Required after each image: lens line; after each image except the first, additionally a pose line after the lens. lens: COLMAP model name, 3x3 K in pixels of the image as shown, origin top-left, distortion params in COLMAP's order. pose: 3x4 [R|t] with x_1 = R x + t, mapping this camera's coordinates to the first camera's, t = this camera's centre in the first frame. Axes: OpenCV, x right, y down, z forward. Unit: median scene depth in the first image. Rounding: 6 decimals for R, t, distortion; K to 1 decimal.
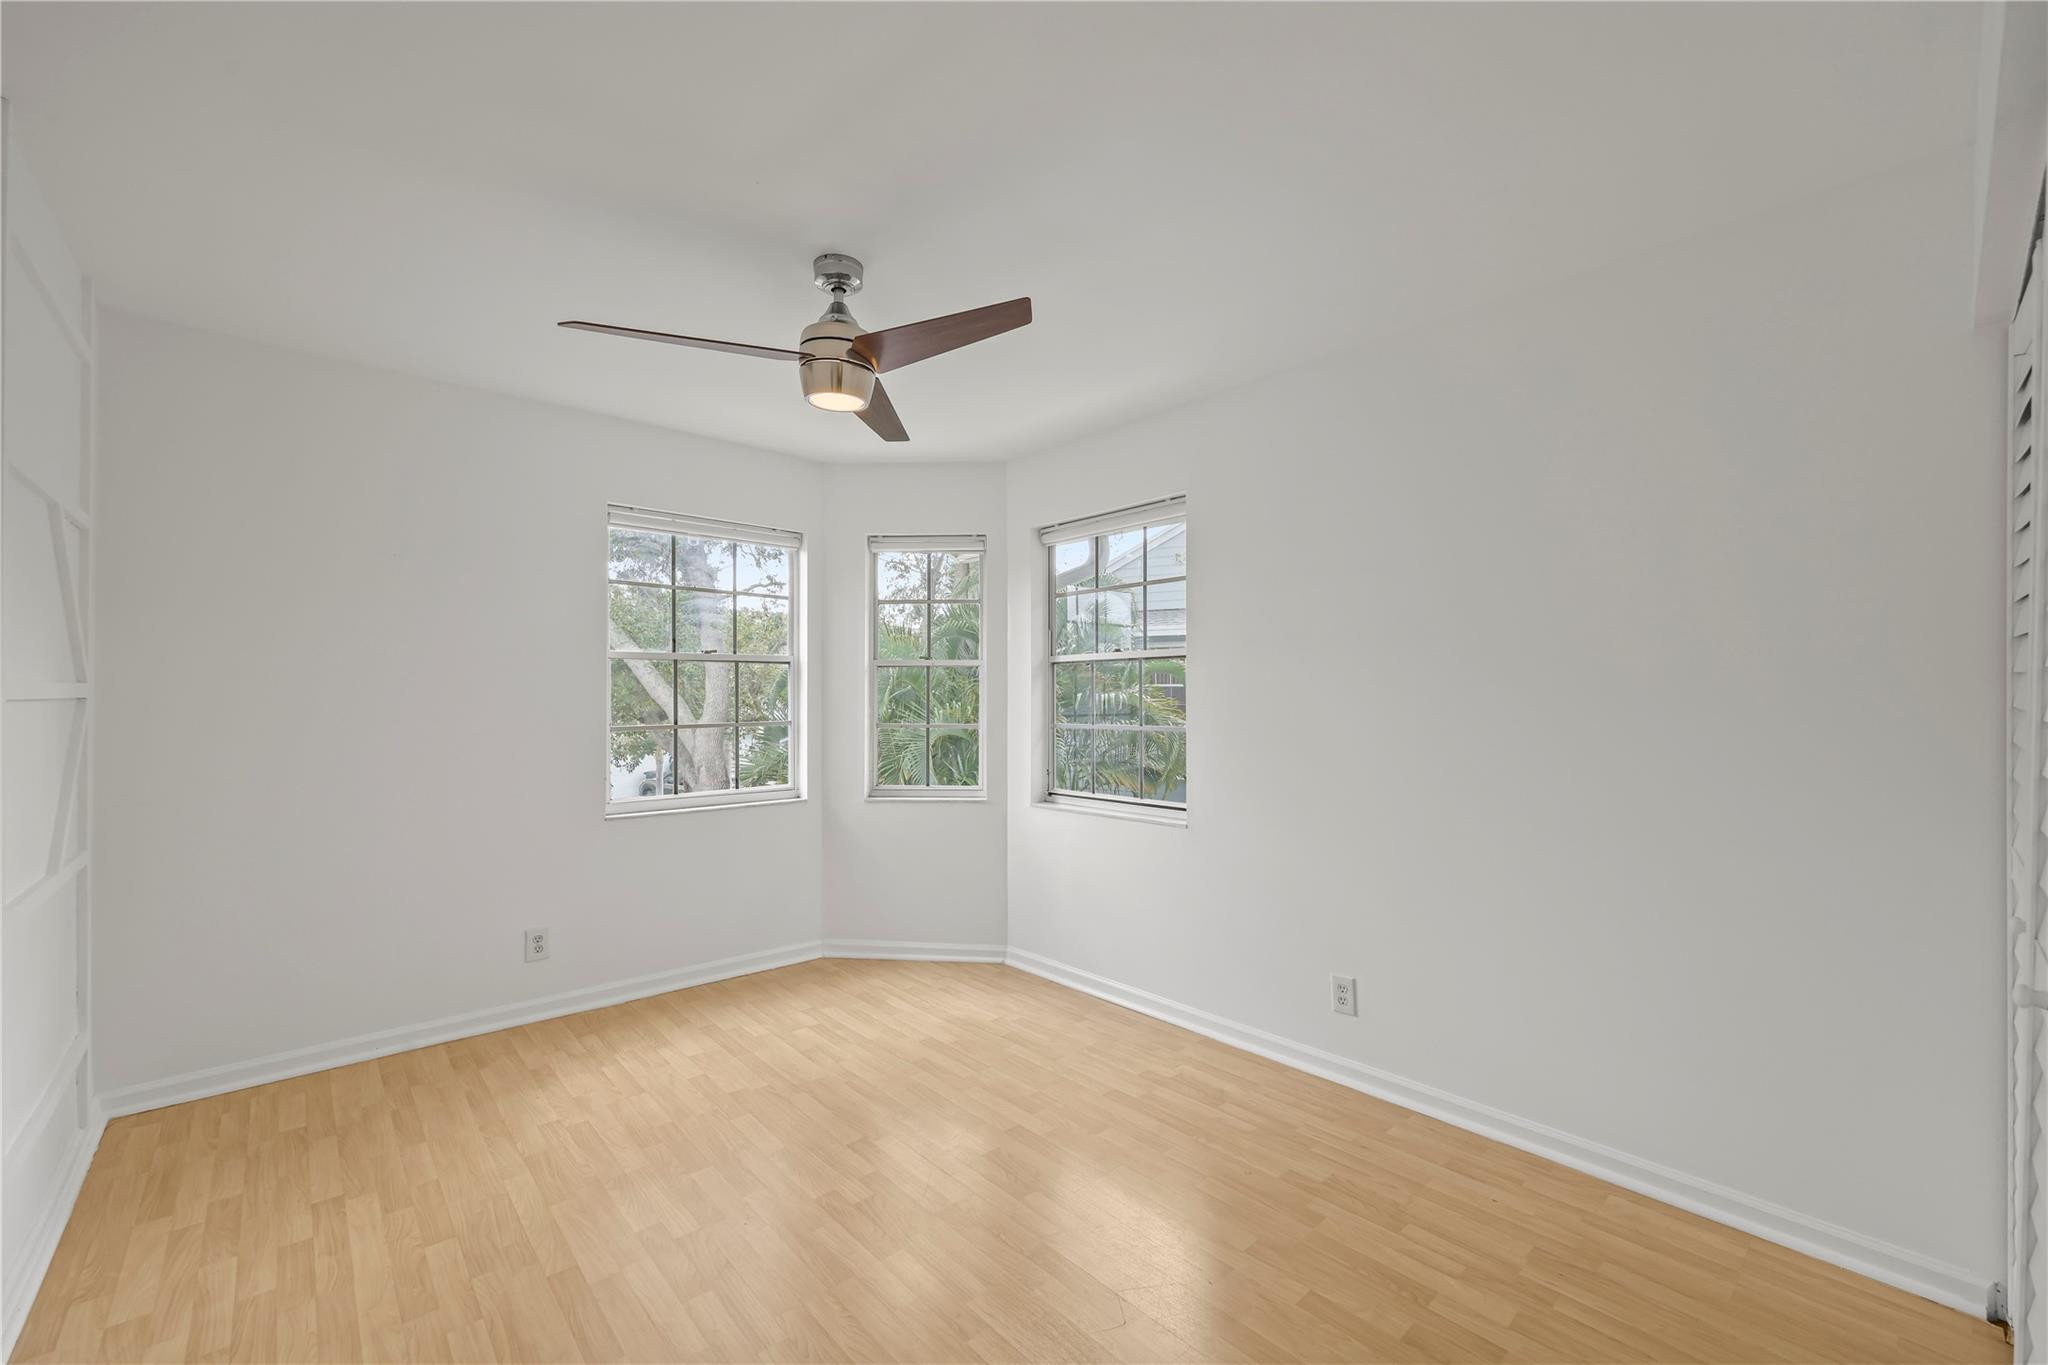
lens RADIAL K [[845.0, 0, 1016.6], [0, 845.0, 683.7], [0, 0, 1]] dist [-0.000227, 0.000032]
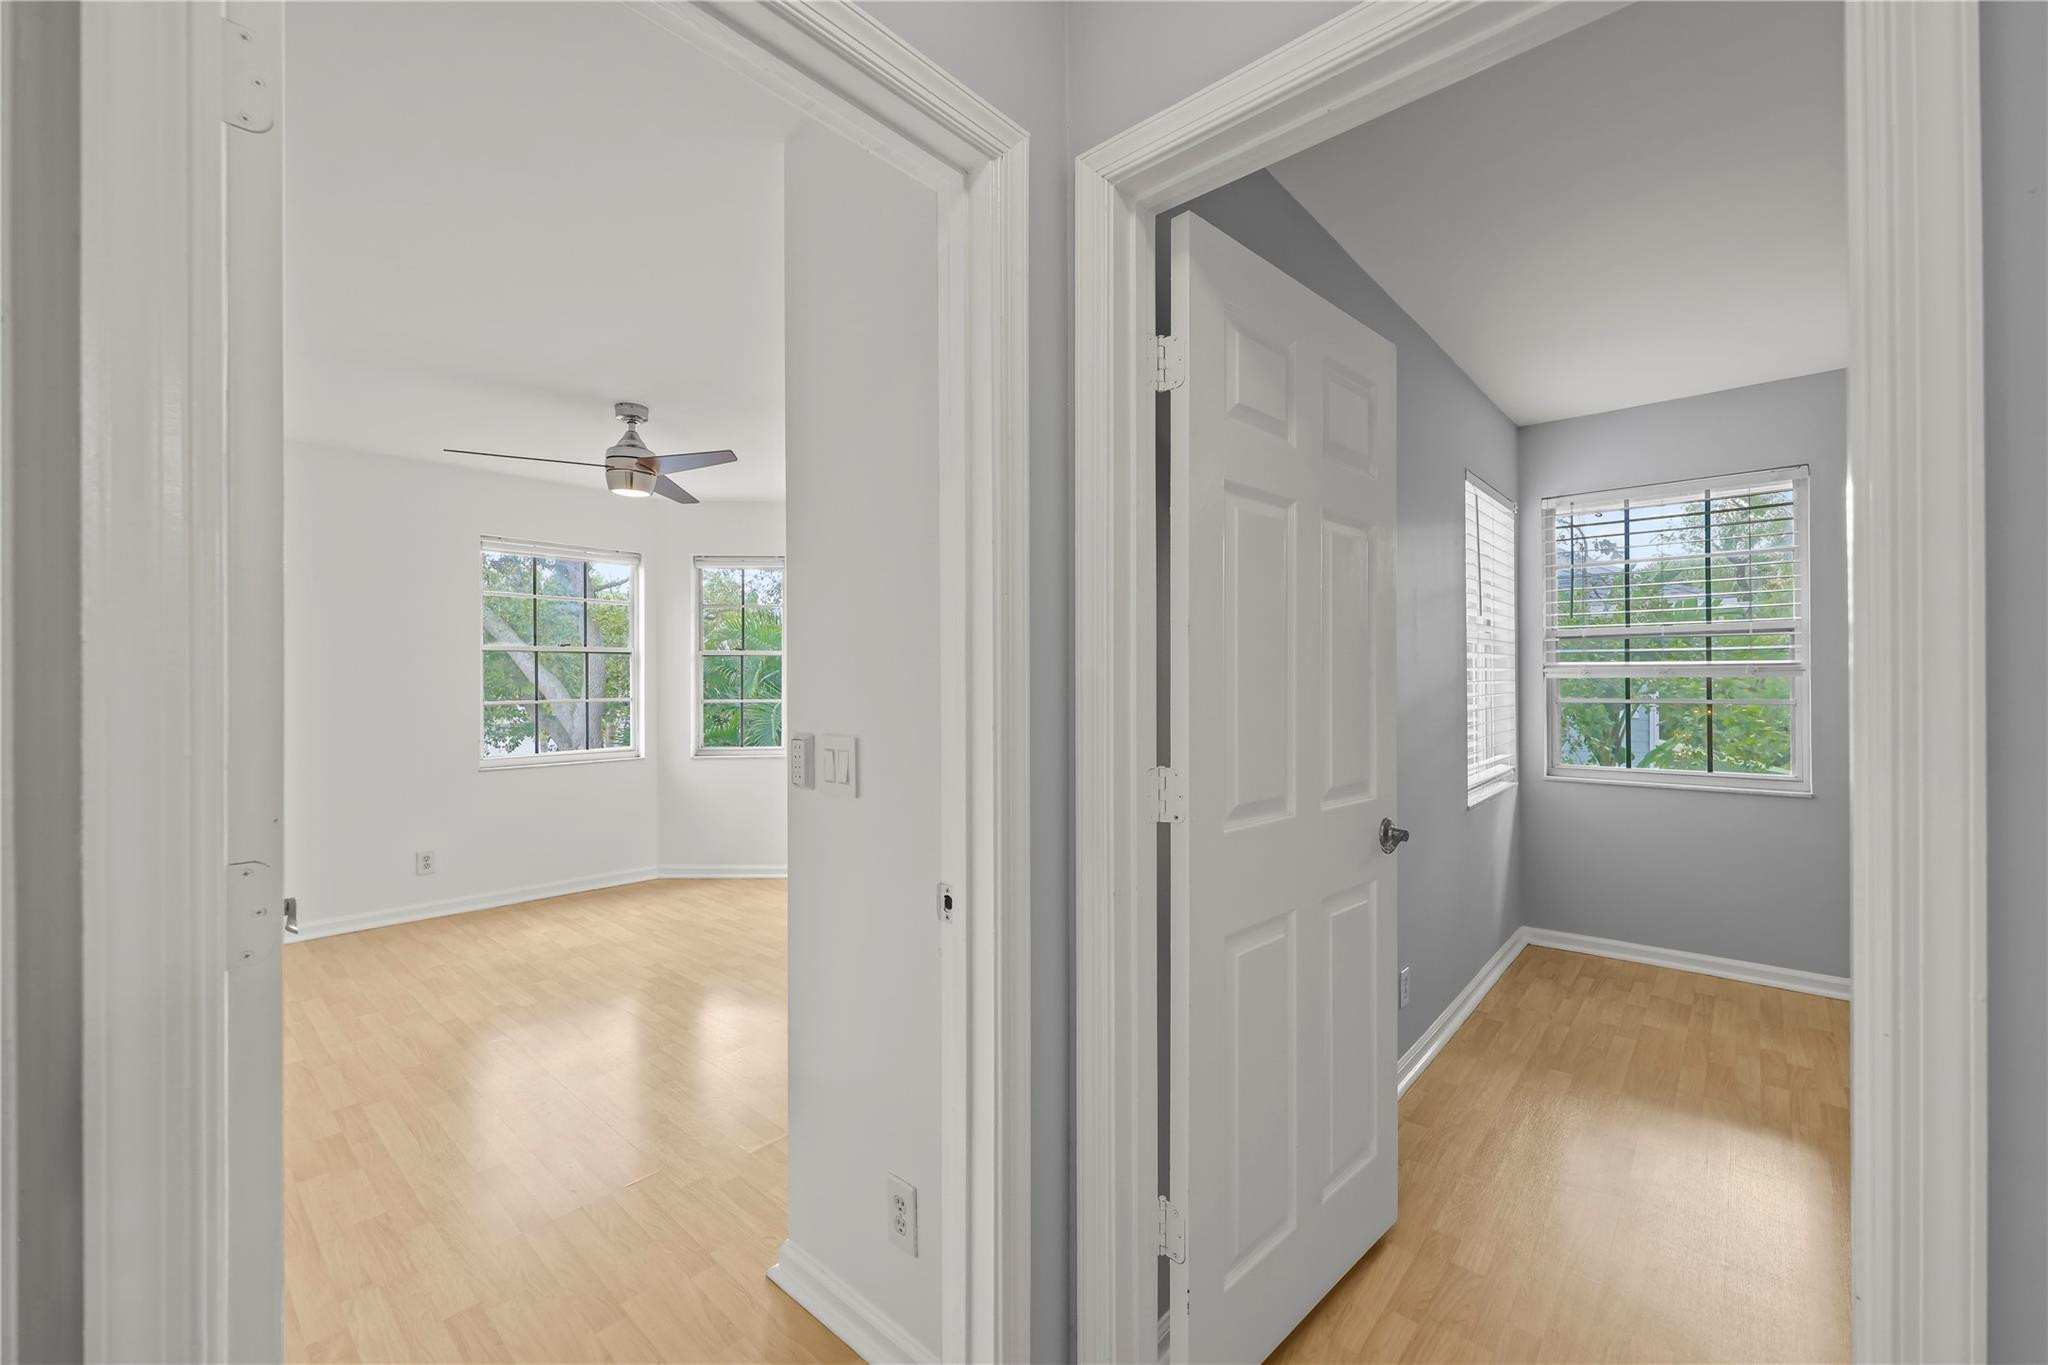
lens RADIAL K [[843.1, 0, 1031.3], [0, 843.1, 666.1], [0, 0, 1]] dist [-0.001152, -0.000186]
pose [[0.992746, -0.004267, 0.120155, 0.237987], [0.004318, 0.999991, -0.000171, -0.002935], [-0.120153, 0.000689, 0.992755, -0.462412]]
